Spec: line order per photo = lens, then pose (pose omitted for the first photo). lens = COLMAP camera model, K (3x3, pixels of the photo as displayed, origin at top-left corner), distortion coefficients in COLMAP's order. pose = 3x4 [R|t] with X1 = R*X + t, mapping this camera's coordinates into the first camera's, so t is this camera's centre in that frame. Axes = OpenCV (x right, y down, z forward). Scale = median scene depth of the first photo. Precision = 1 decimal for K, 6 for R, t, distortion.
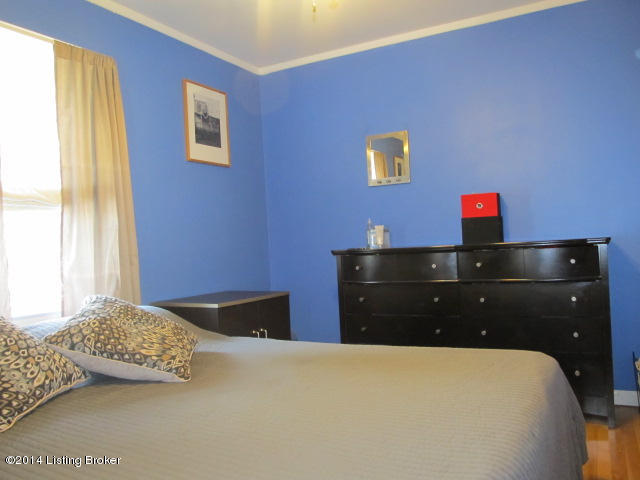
lens RADIAL K [[552.1, 0, 320.0], [0, 552.1, 240.0], [0, 0, 1]] dist [-0.015632, -0.012661]
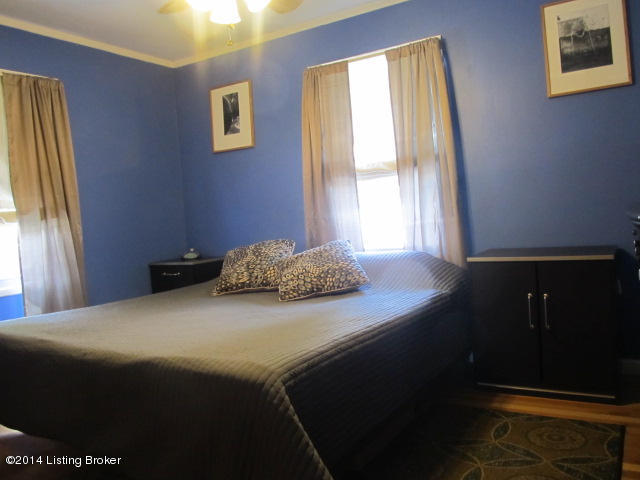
lens RADIAL K [[552.1, 0, 320.0], [0, 552.1, 240.0], [0, 0, 1]] dist [-0.015632, -0.012661]
pose [[-0.070816, 0.100303, -0.992434, 0.687243], [0.084349, 0.991970, 0.094237, -0.028922], [0.993917, -0.077038, -0.078707, 0.668495]]
